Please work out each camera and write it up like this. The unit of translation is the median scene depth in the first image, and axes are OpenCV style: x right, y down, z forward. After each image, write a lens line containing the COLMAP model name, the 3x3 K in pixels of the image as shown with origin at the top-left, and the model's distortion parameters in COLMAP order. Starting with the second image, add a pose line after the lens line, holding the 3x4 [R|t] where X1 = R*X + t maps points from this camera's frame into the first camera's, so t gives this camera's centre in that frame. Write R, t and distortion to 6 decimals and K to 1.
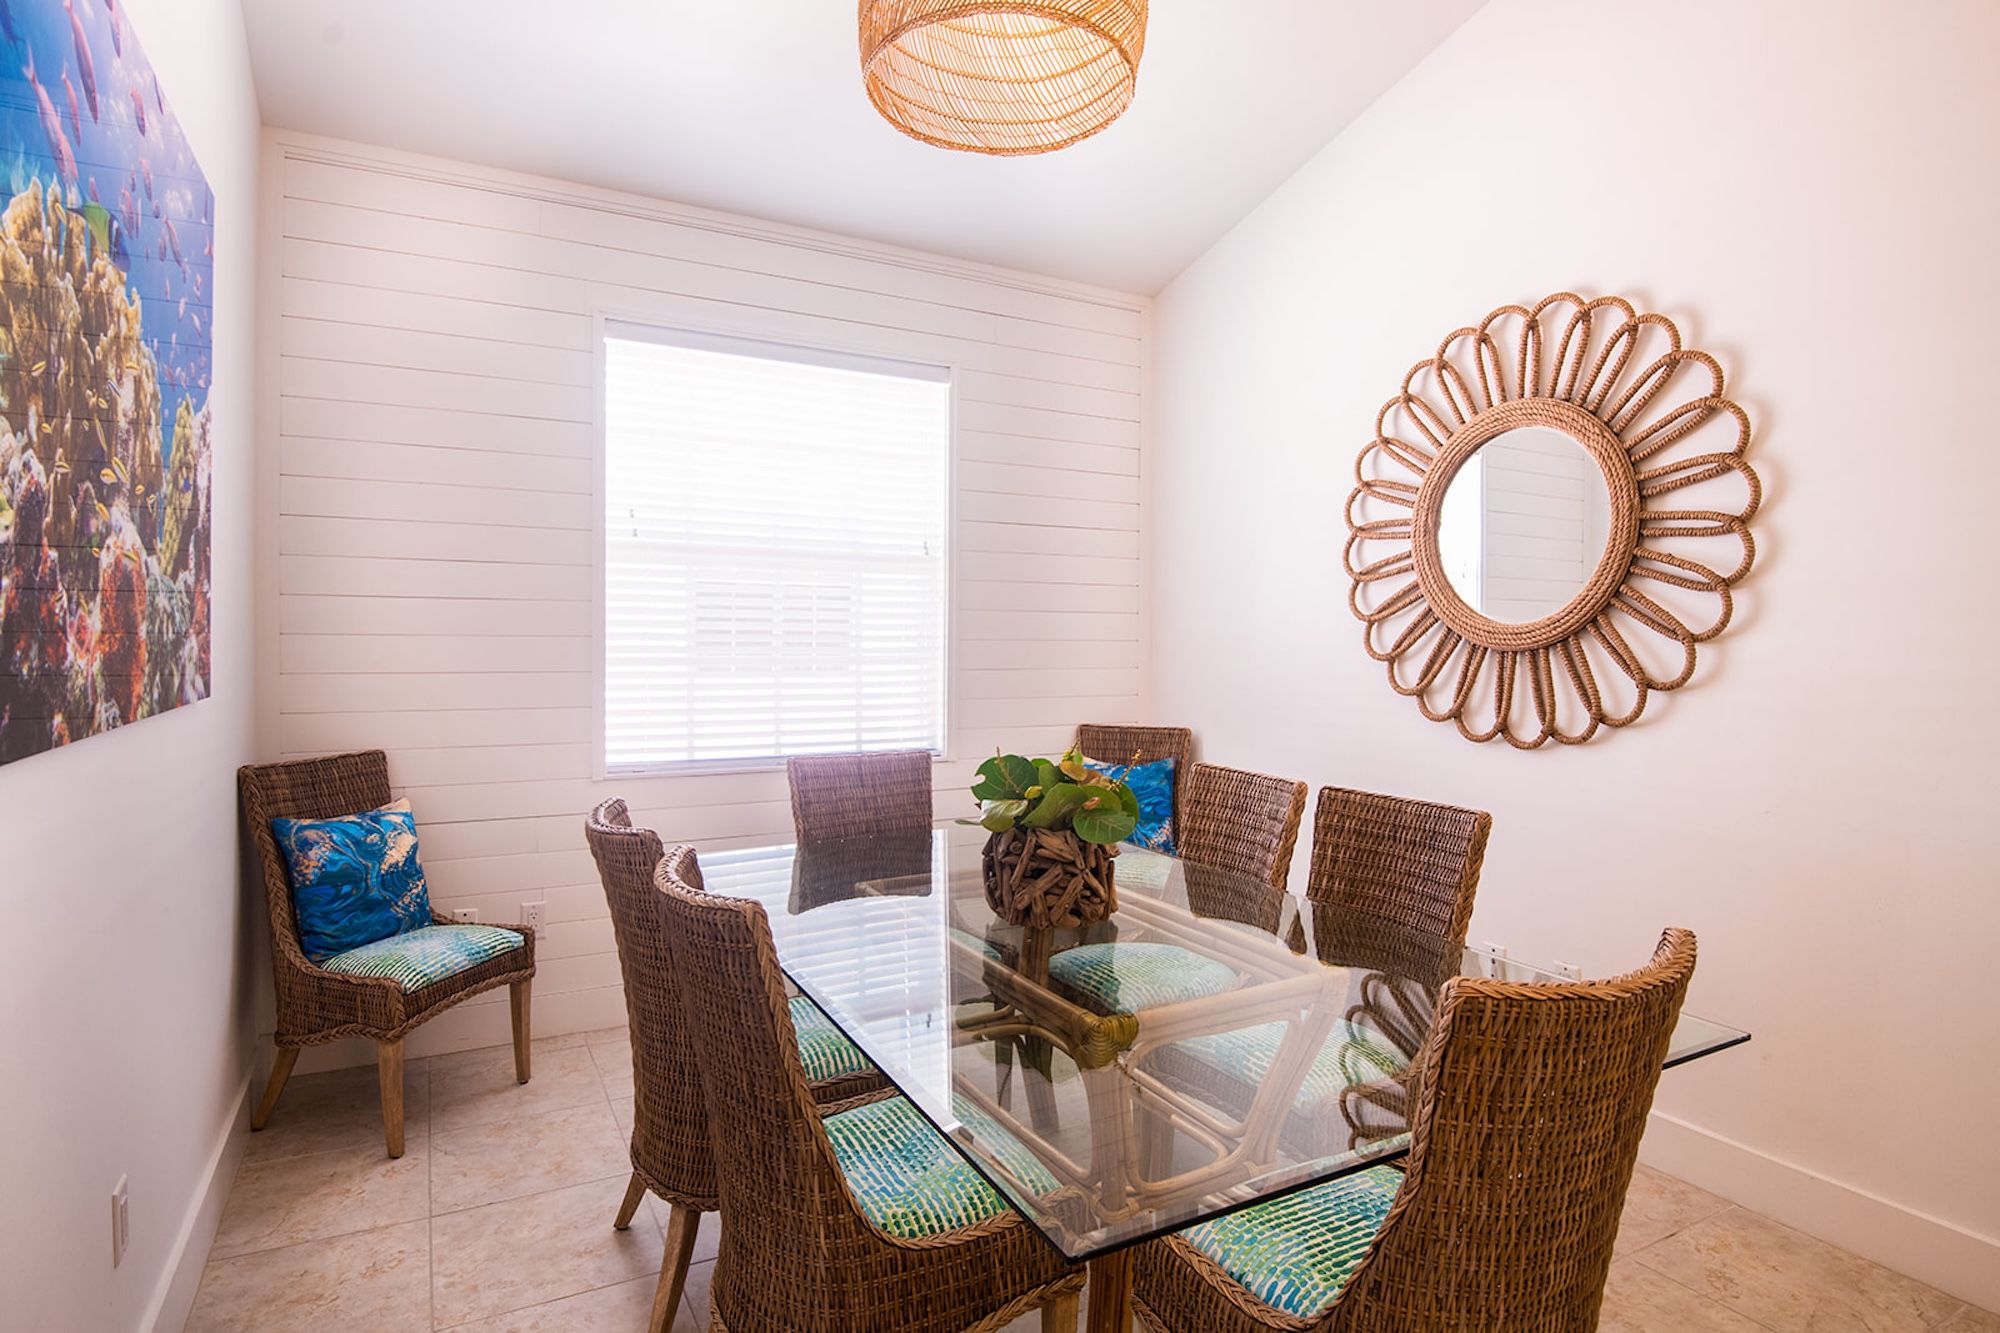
lens RADIAL K [[1087.8, 0, 1021.8], [0, 1087.8, 664.7], [0, 0, 1]] dist [-0.018414, -0.010042]
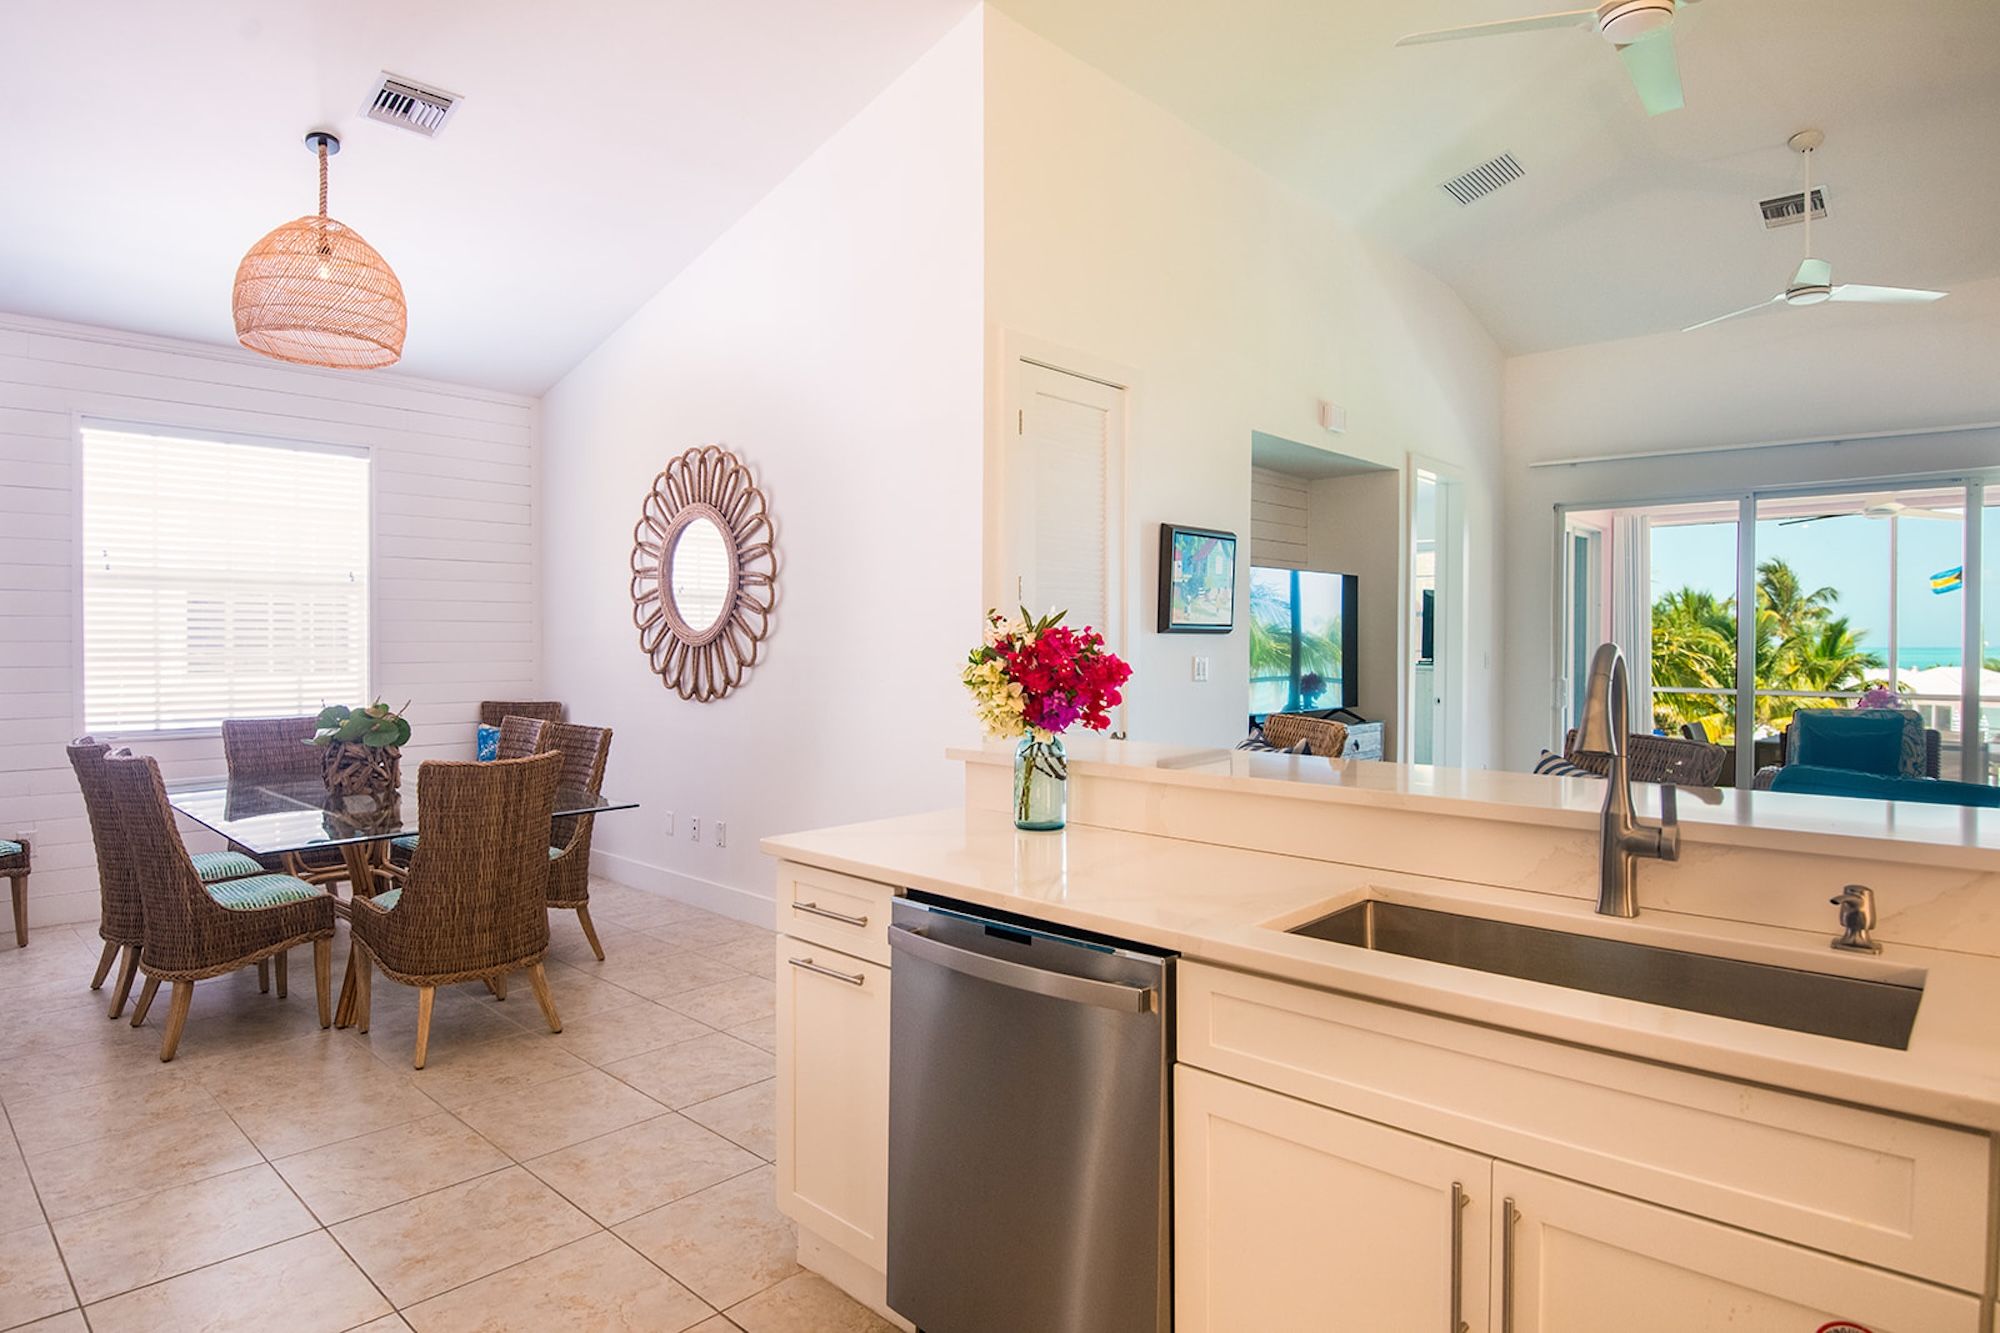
lens RADIAL K [[1087.8, 0, 980.0], [0, 1087.8, 661.7], [0, 0, 1]] dist [-0.018414, -0.010042]
pose [[0.948685, -0.012747, 0.315967, 0.332131], [0.012489, 0.999918, 0.002839, 0.012662], [-0.315977, 0.001253, 0.948766, -0.807296]]
